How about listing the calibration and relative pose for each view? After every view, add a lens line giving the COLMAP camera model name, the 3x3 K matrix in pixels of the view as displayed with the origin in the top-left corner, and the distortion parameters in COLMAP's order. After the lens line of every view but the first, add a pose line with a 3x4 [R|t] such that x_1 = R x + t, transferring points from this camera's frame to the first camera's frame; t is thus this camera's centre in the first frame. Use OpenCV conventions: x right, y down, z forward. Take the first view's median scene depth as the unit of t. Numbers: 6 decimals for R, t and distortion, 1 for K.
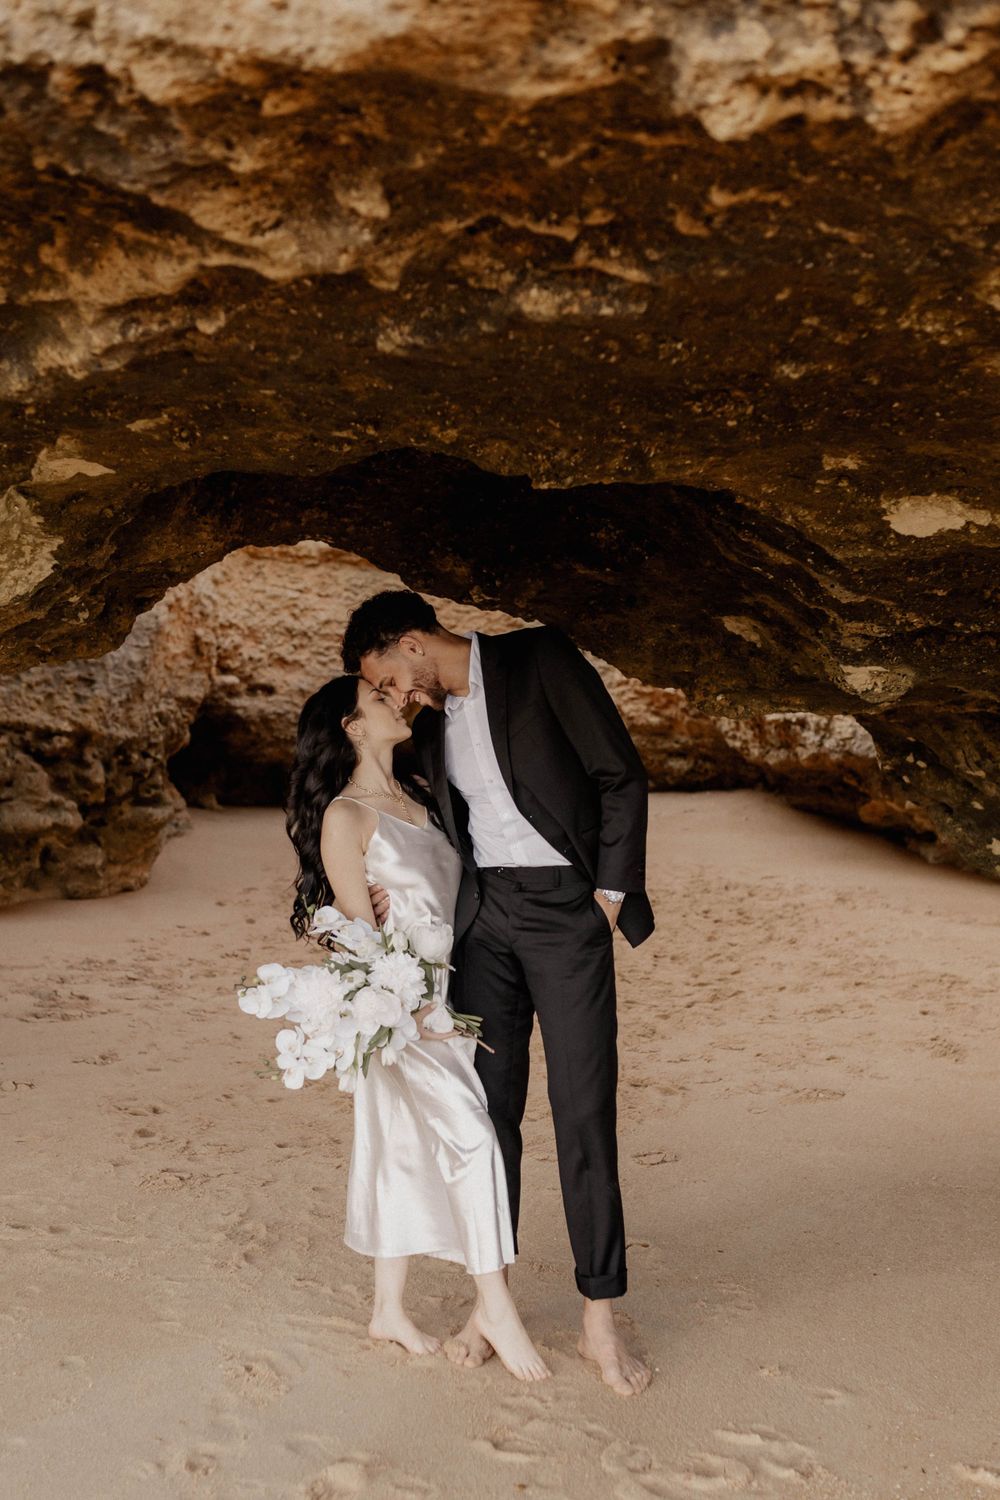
lens RADIAL K [[1685.9, 0, 509.7], [0, 1685.9, 882.7], [0, 0, 1]] dist [0.005281, 0.000000]
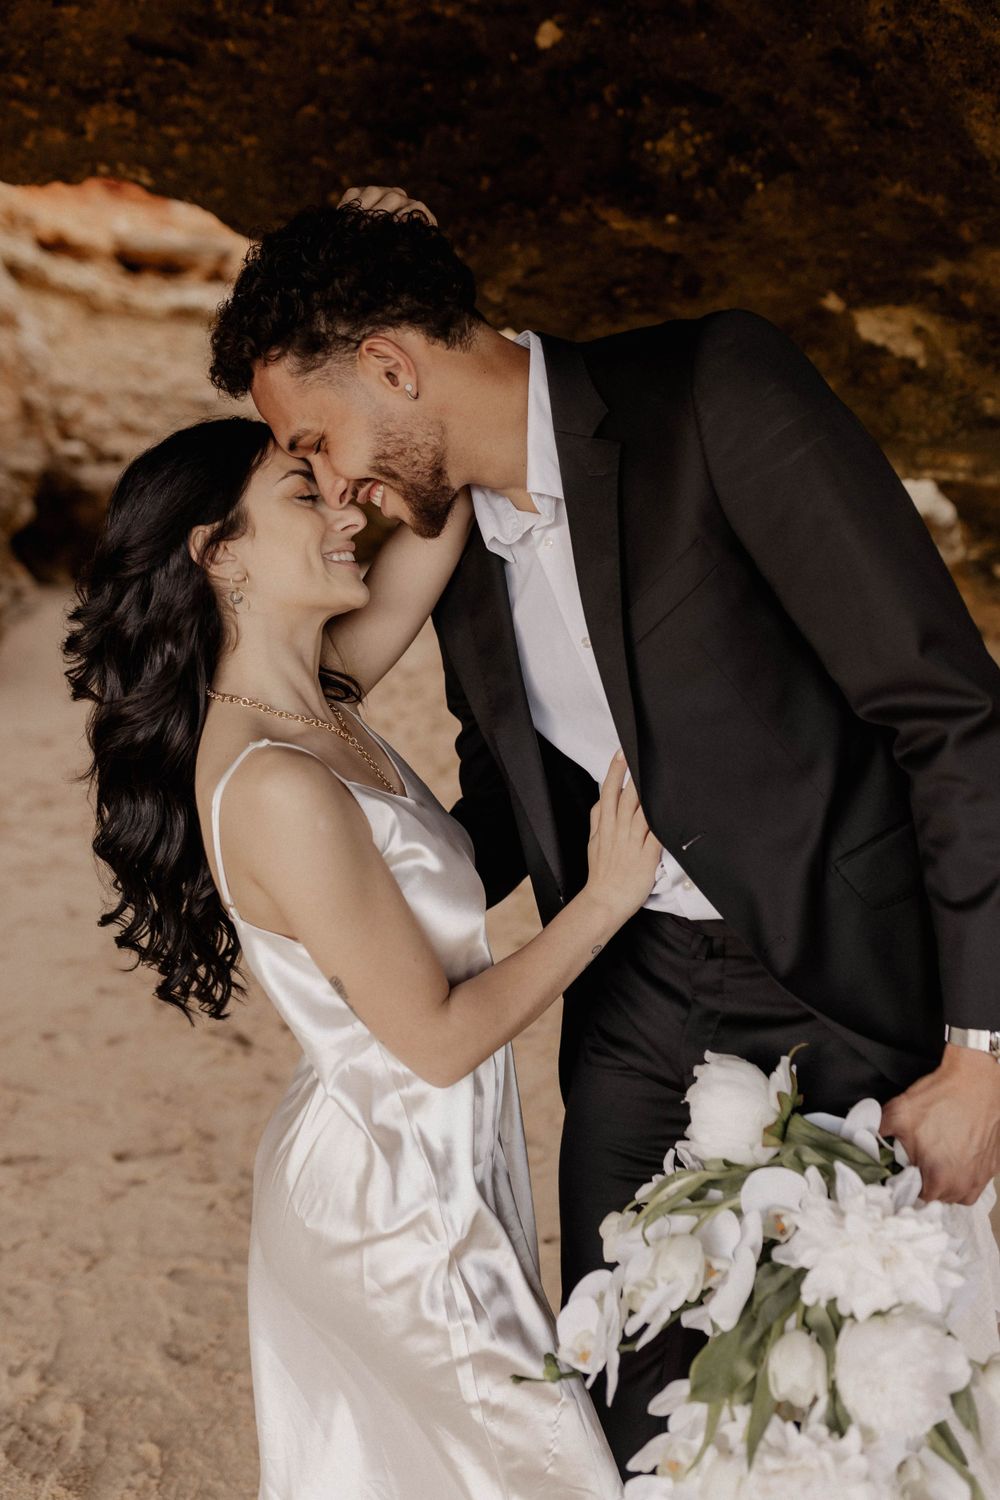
lens RADIAL K [[1449.3, 0, 501.0], [0, 1449.3, 742.8], [0, 0, 1]] dist [0.007128, 0.000000]
pose [[0.994723, -0.033791, 0.096875, -0.022738], [0.025767, 0.996223, 0.082919, -0.029353], [-0.099311, -0.079985, 0.991837, 0.264872]]
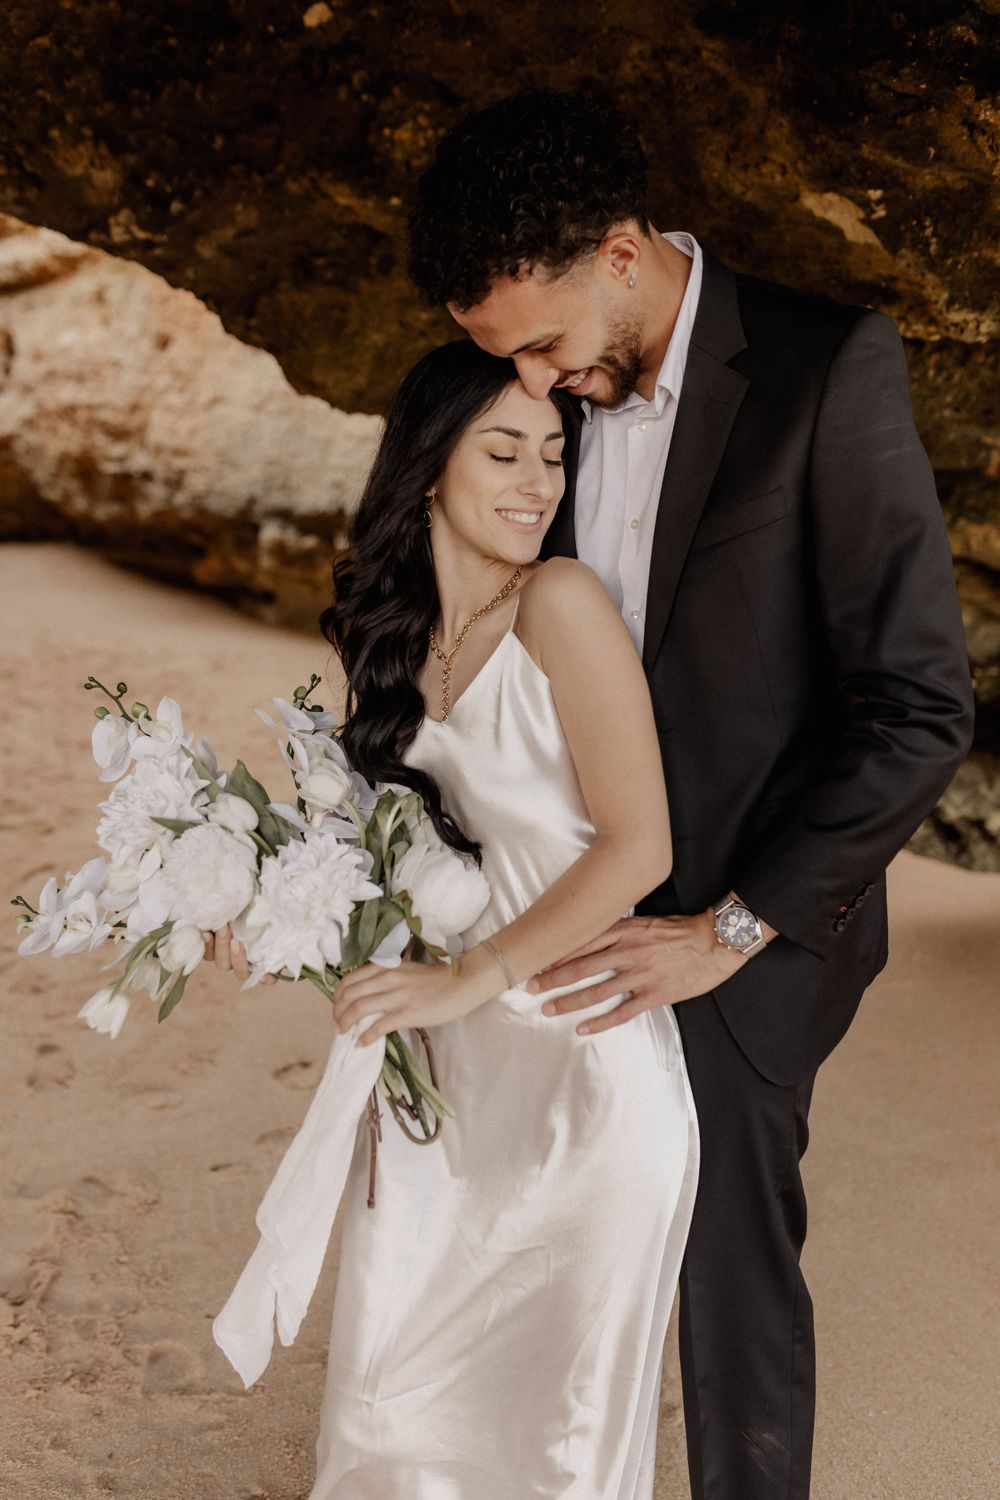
lens RADIAL K [[1444.6, 0, 506.3], [0, 1444.6, 757.2], [0, 0, 1]] dist [0.007176, 0.000000]
pose [[0.864622, -0.054235, 0.499488, -0.086250], [0.007145, 0.995383, 0.095712, -0.019085], [-0.502373, -0.079185, 0.861018, 0.259967]]
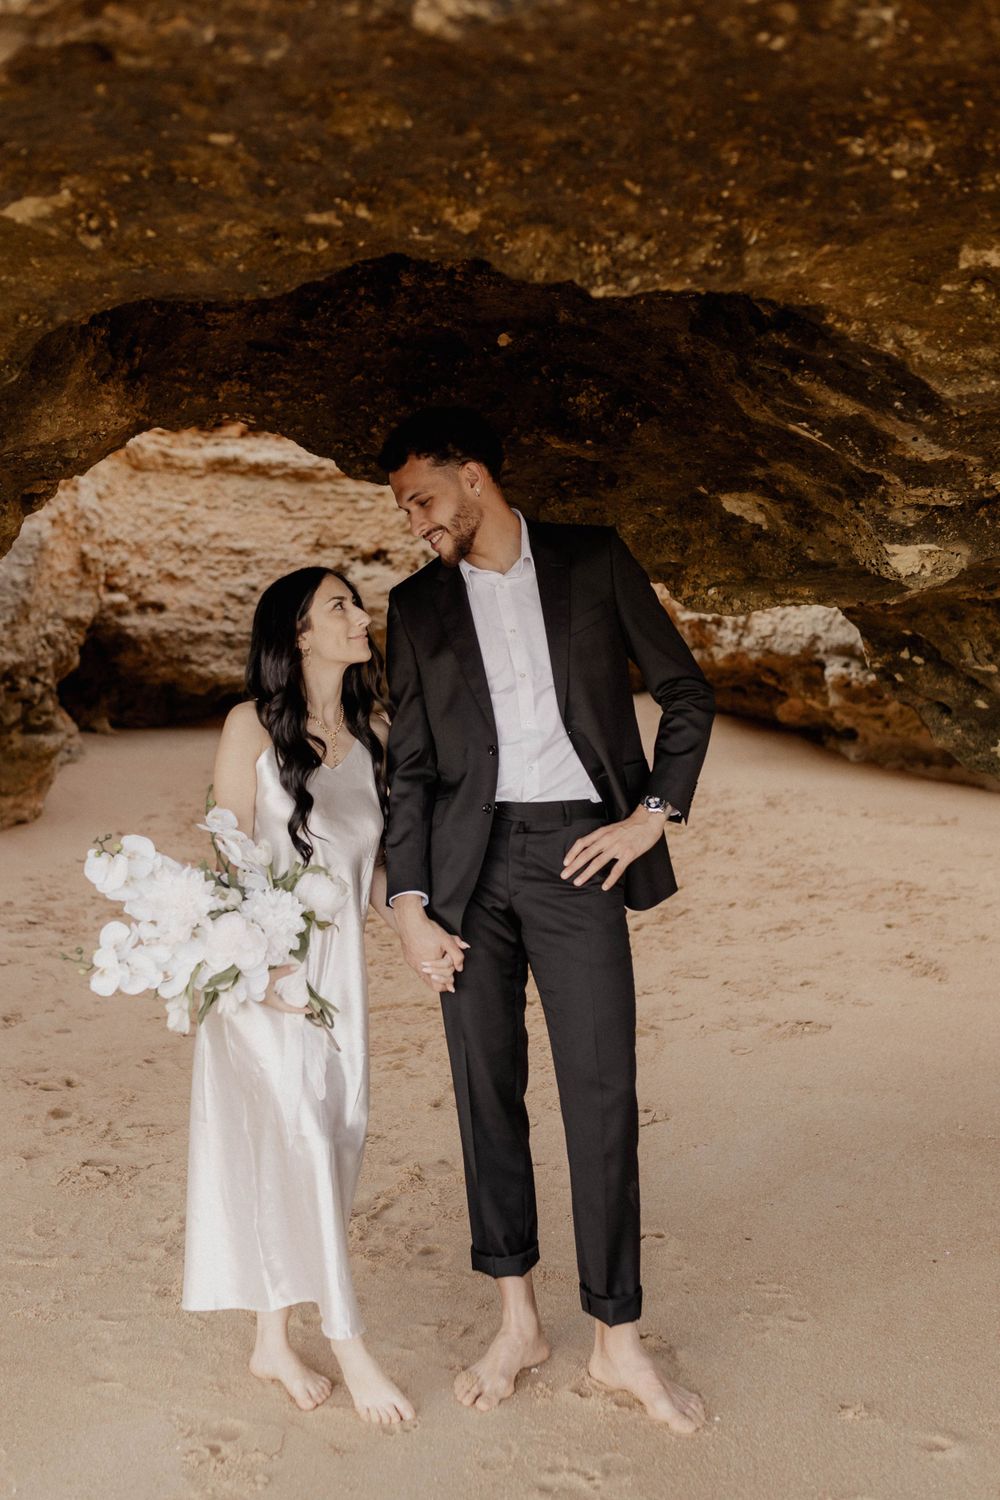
lens RADIAL K [[1634.2, 0, 461.5], [0, 1634.2, 825.9], [0, 0, 1]] dist [0.008379, 0.000000]
pose [[0.998309, -0.040567, 0.041642, -0.023181], [0.039596, 0.998930, 0.023879, -0.008176], [-0.042567, -0.022190, 0.998847, 0.091375]]
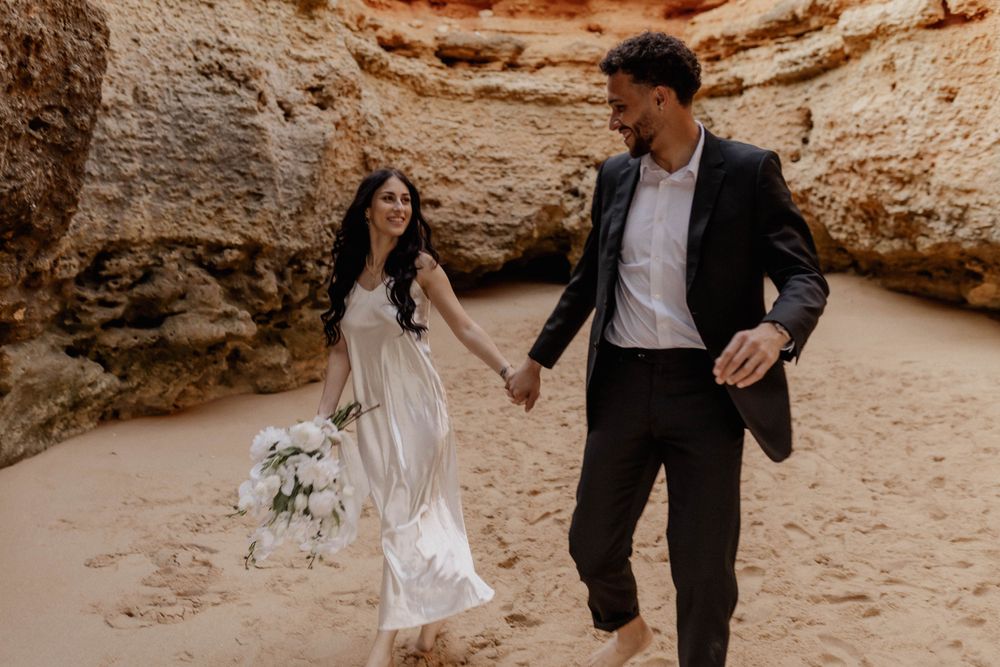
lens RADIAL K [[956.0, 0, 503.6], [0, 956.0, 338.1], [0, 0, 1]] dist [-0.009624, 0.000000]
pose [[0.995937, -0.022720, -0.087137, -0.058162], [0.024352, 0.999547, 0.017708, -0.045774], [0.086695, -0.019758, 0.996039, 0.507928]]
